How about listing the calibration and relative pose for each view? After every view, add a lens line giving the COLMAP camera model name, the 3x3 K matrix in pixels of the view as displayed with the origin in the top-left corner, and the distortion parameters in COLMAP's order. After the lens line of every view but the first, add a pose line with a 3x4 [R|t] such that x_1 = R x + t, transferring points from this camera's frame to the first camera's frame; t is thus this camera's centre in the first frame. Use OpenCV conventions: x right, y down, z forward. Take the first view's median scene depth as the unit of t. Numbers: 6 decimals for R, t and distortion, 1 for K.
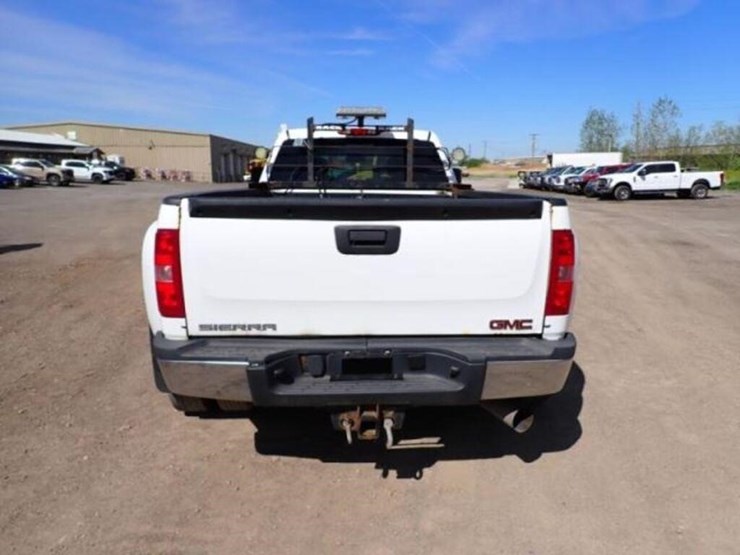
lens RADIAL K [[546.1, 0, 373.2], [0, 546.1, 276.8], [0, 0, 1]] dist [0.004957, -0.011322]
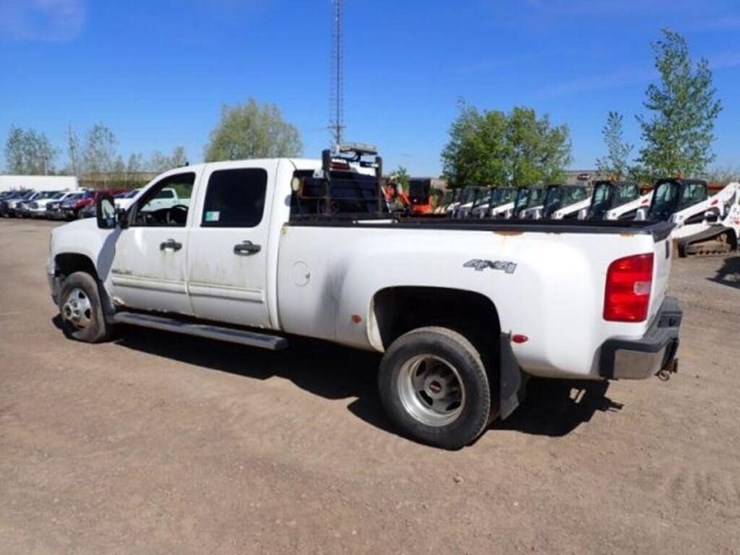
lens RADIAL K [[546.1, 0, 373.2], [0, 546.1, 276.8], [0, 0, 1]] dist [0.004957, -0.011322]
pose [[0.556647, -0.116241, 0.822577, -0.776111], [0.151121, 0.987810, 0.037325, -0.075934], [-0.816888, 0.103532, 0.567428, 0.339532]]
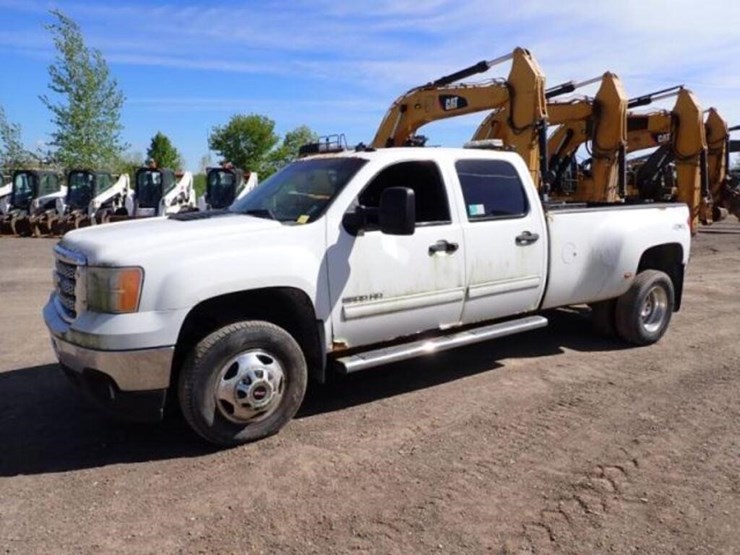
lens RADIAL K [[546.1, 0, 373.2], [0, 546.1, 276.8], [0, 0, 1]] dist [0.004957, -0.011322]
pose [[-0.537097, -0.140411, 0.831752, -0.789497], [0.154413, 0.953020, 0.260593, -0.317522], [-0.829267, 0.268397, -0.490183, 1.585708]]
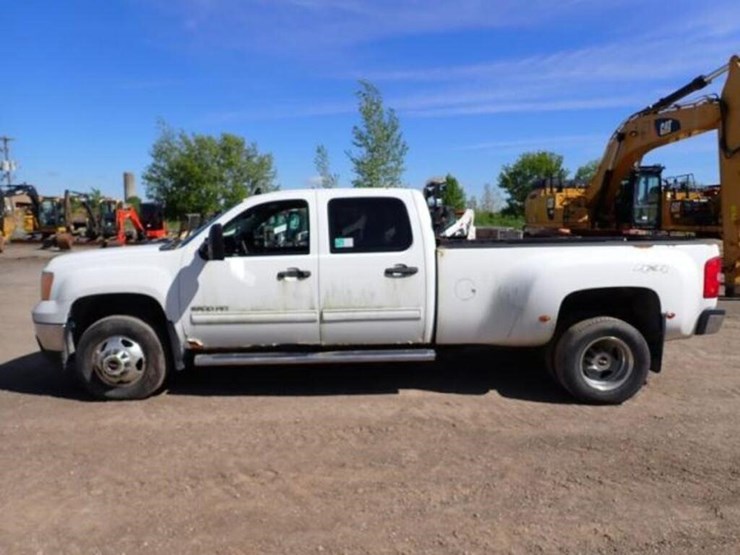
lens RADIAL K [[546.1, 0, 373.2], [0, 546.1, 276.8], [0, 0, 1]] dist [0.004957, -0.011322]
pose [[0.005640, -0.099730, 0.994999, -1.084697], [0.189959, 0.977003, 0.096850, -0.201299], [-0.981776, 0.188462, 0.024455, 0.978925]]
